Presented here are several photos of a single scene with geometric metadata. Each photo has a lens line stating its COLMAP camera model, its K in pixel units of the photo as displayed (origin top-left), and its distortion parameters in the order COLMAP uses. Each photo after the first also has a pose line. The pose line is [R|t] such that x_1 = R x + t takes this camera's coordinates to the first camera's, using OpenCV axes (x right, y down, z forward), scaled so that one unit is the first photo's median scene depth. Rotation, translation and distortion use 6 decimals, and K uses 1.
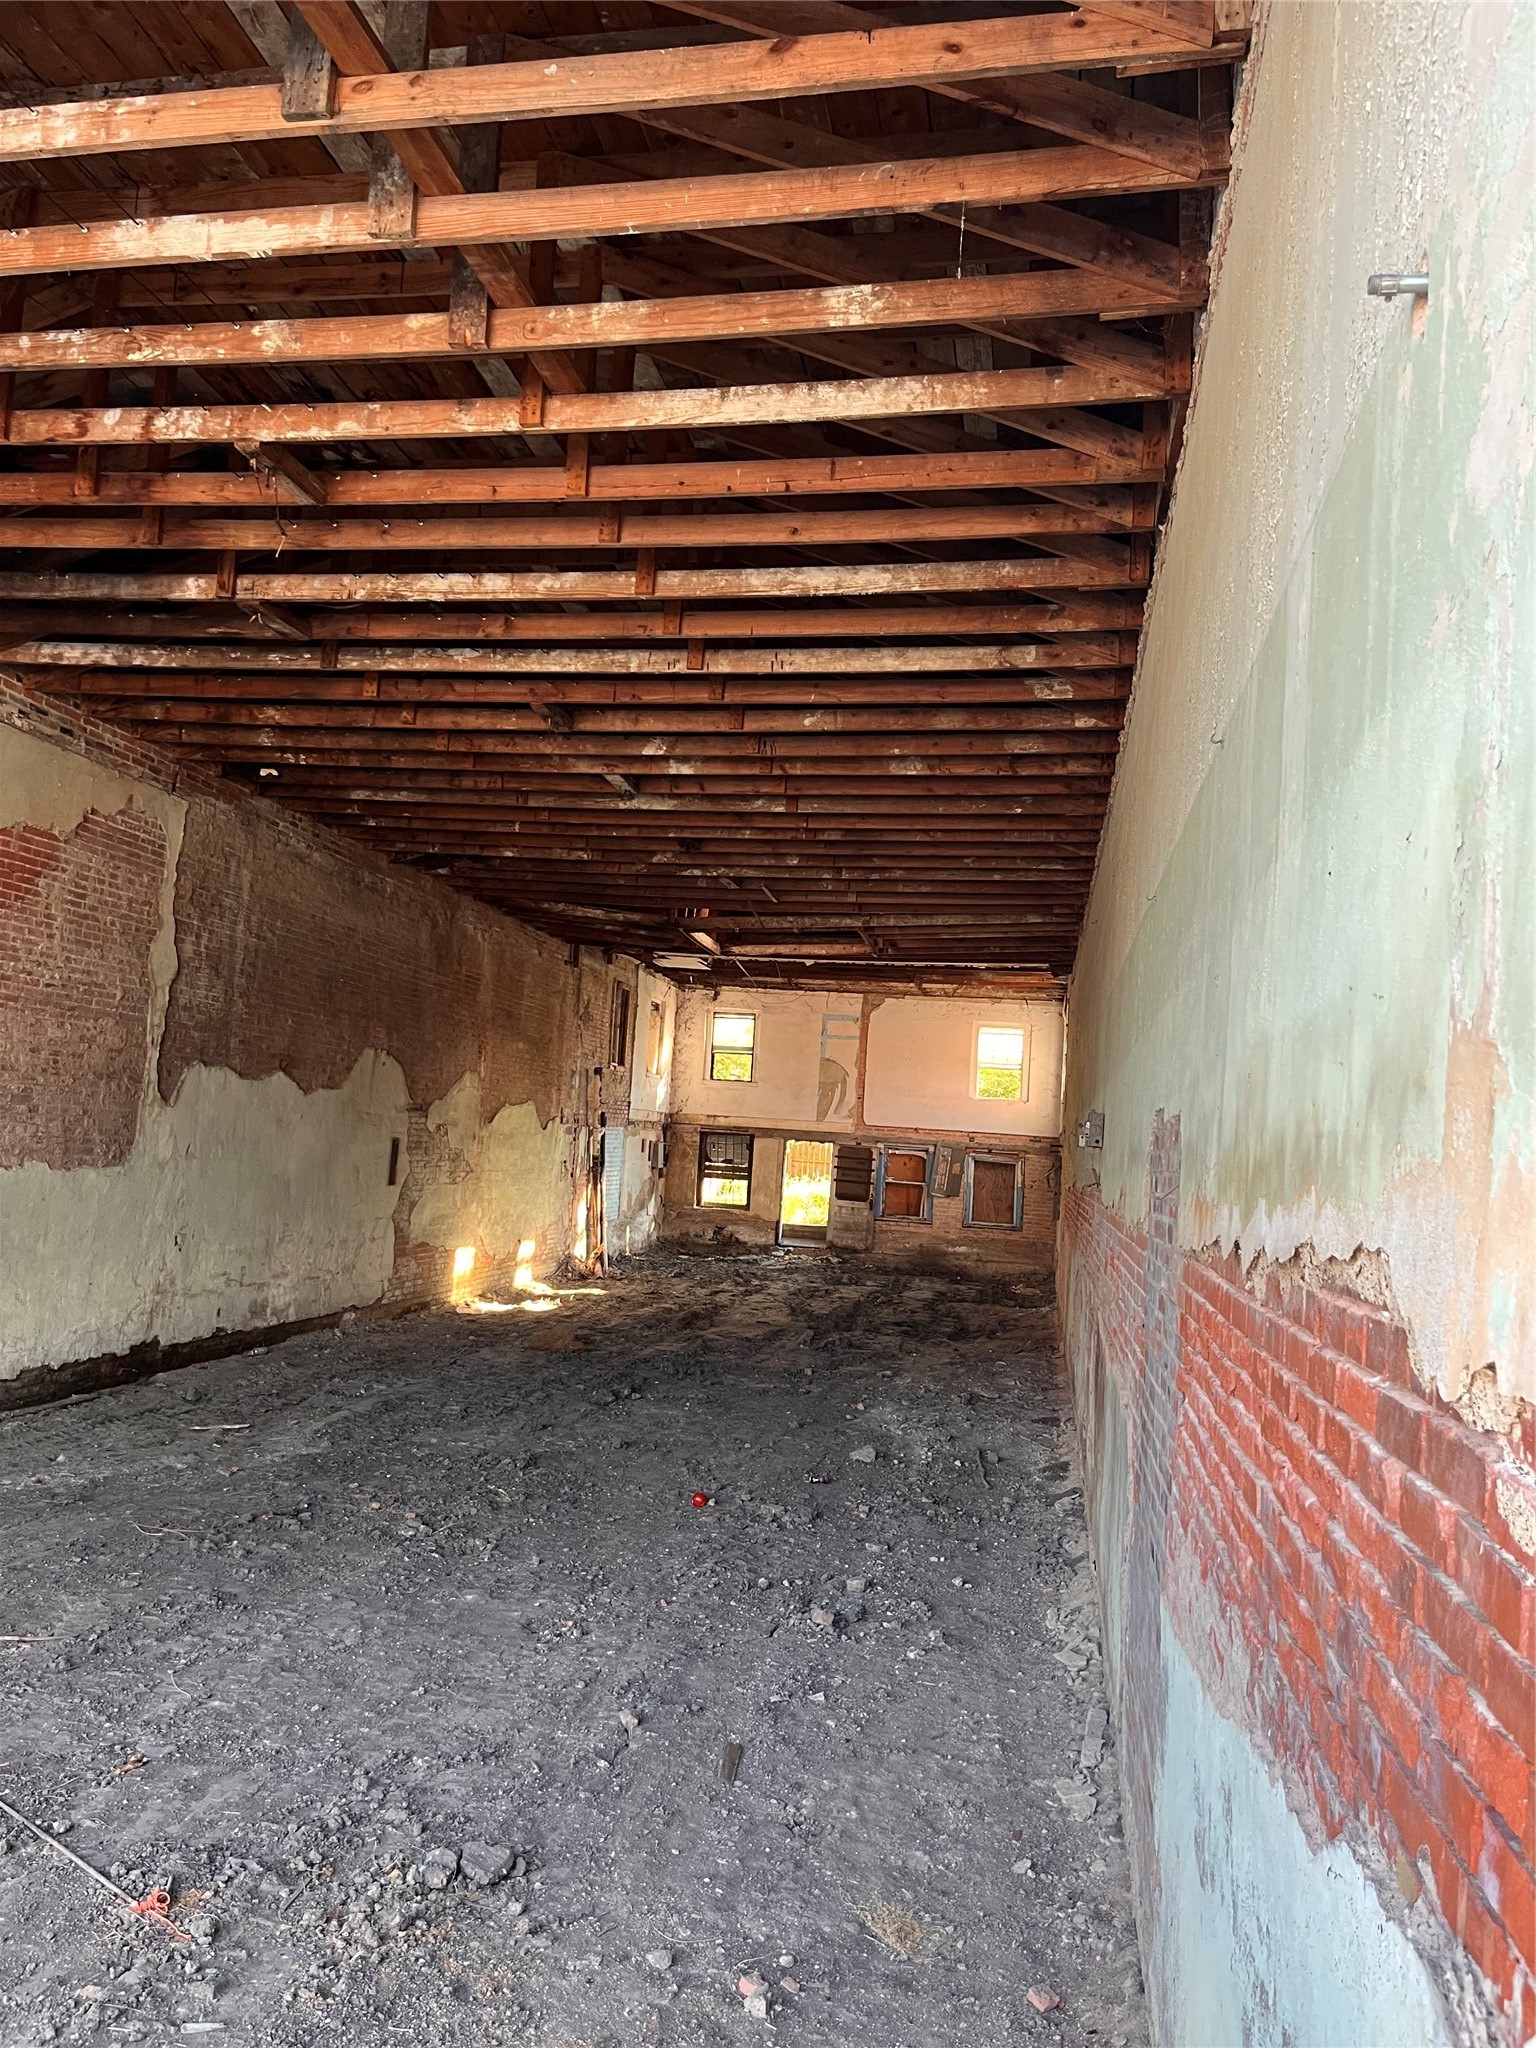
lens RADIAL K [[1536.2, 0, 768.4], [0, 1536.2, 1026.6], [0, 0, 1]] dist [0.009689, -0.002257]
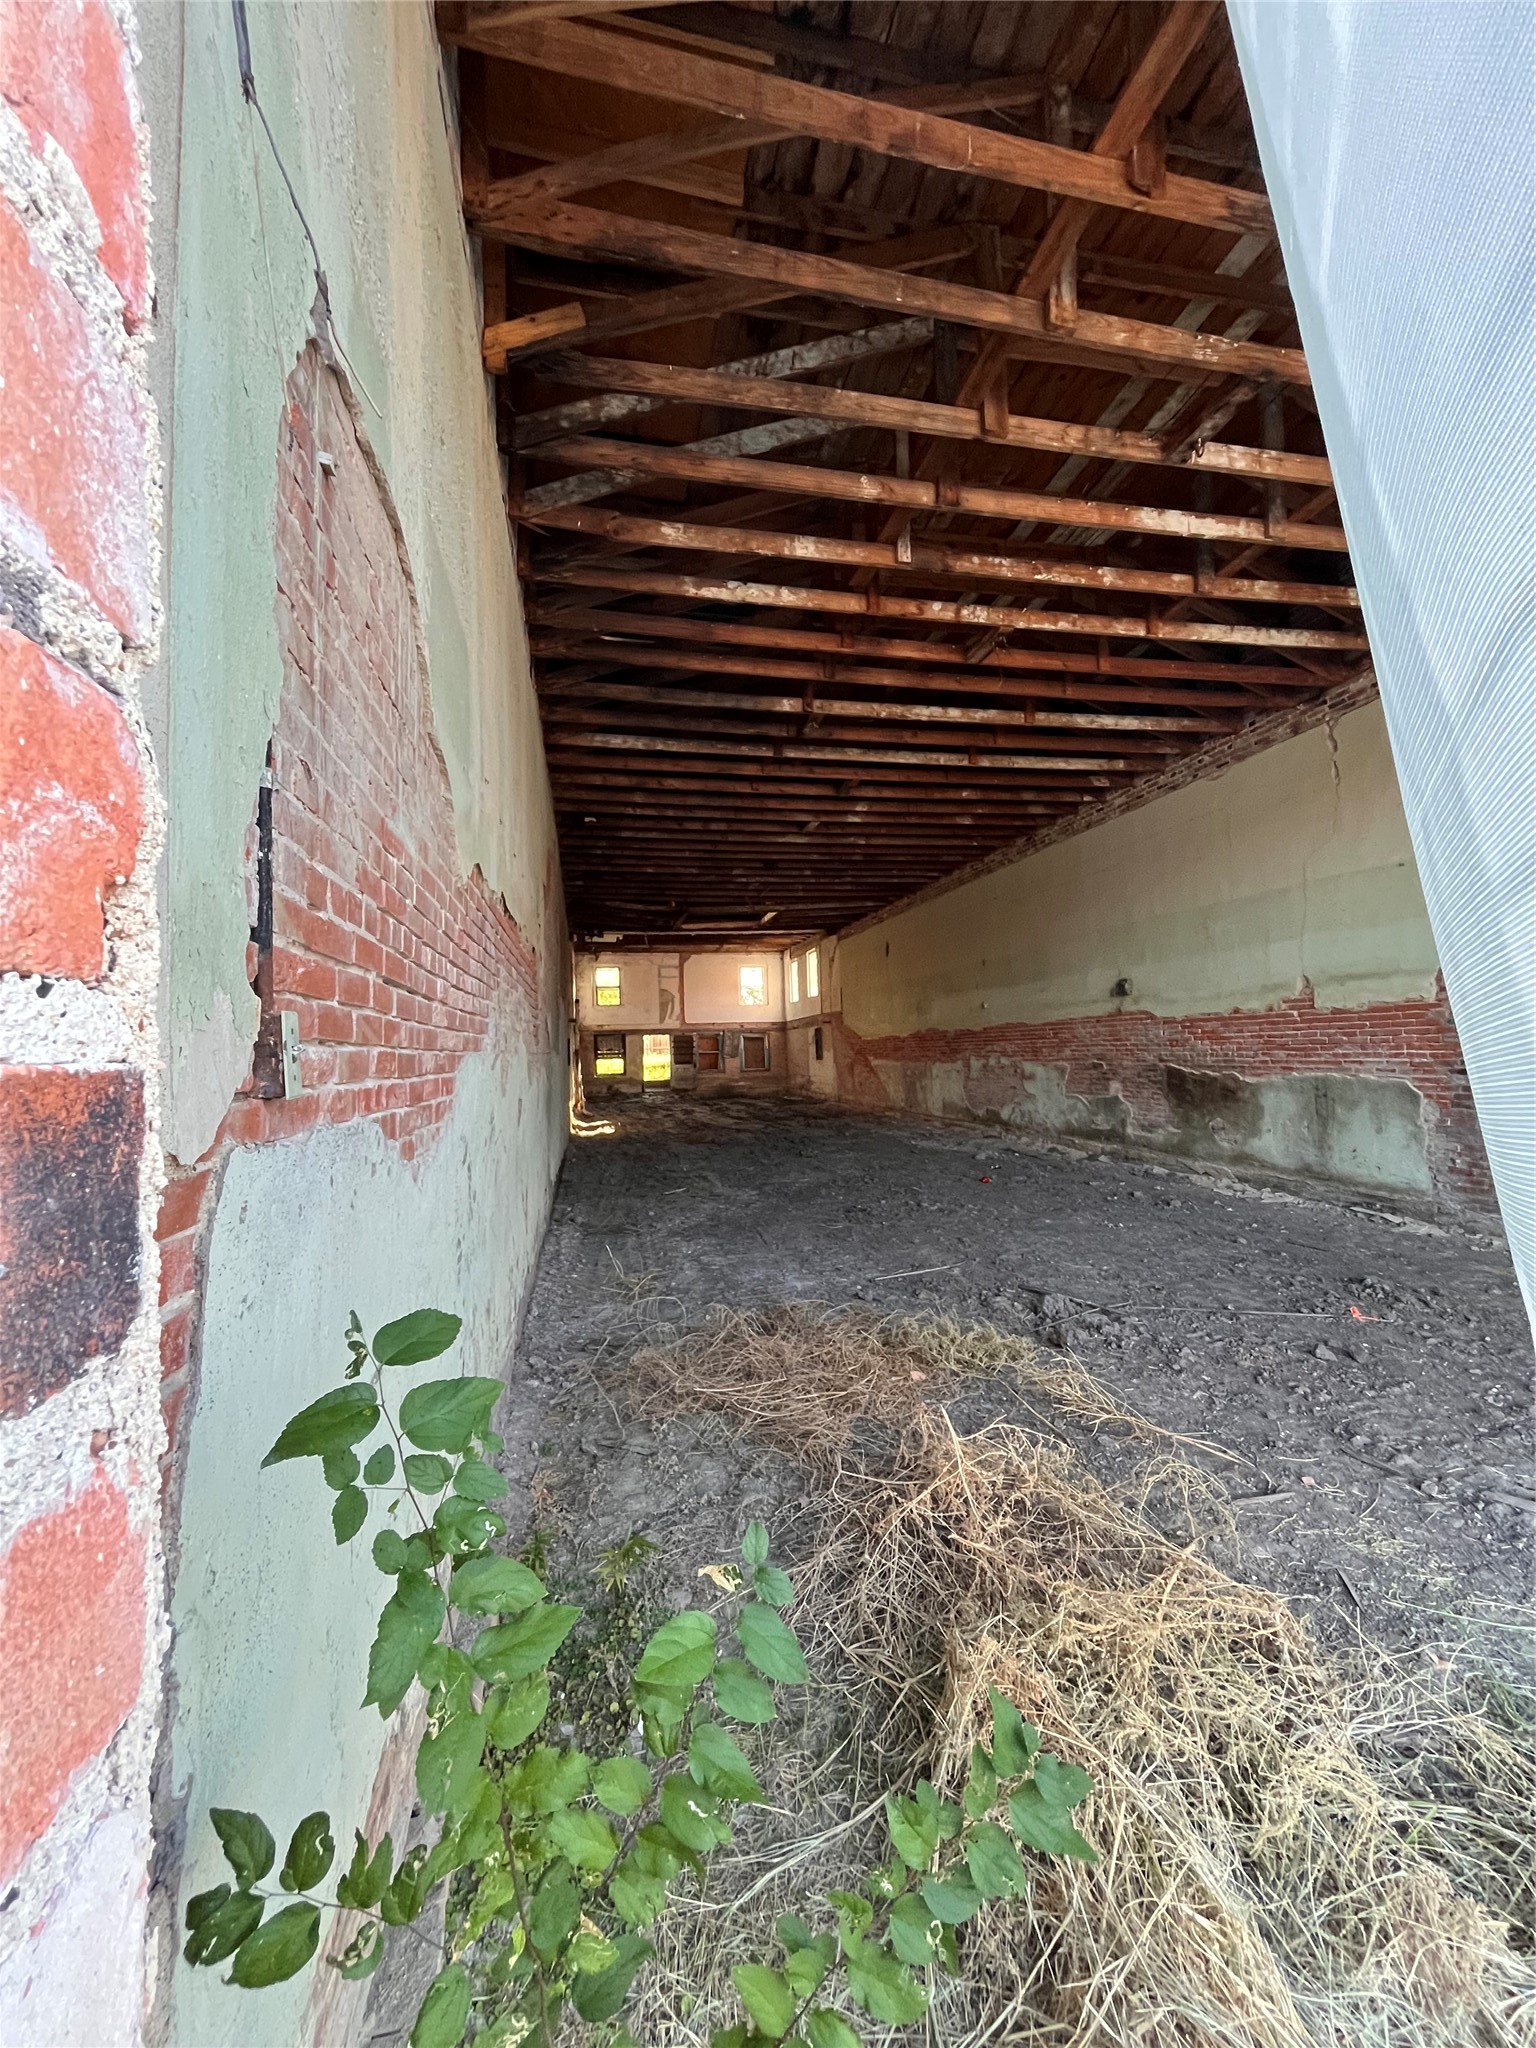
lens RADIAL K [[825.0, 0, 767.0], [0, 825.0, 1017.7], [0, 0, 1]] dist [0.000282, 0.000039]
pose [[0.923757, -0.072691, 0.376017, -0.226617], [0.055062, 0.996830, 0.057435, 0.005111], [-0.379000, -0.032352, 0.924831, 0.035269]]
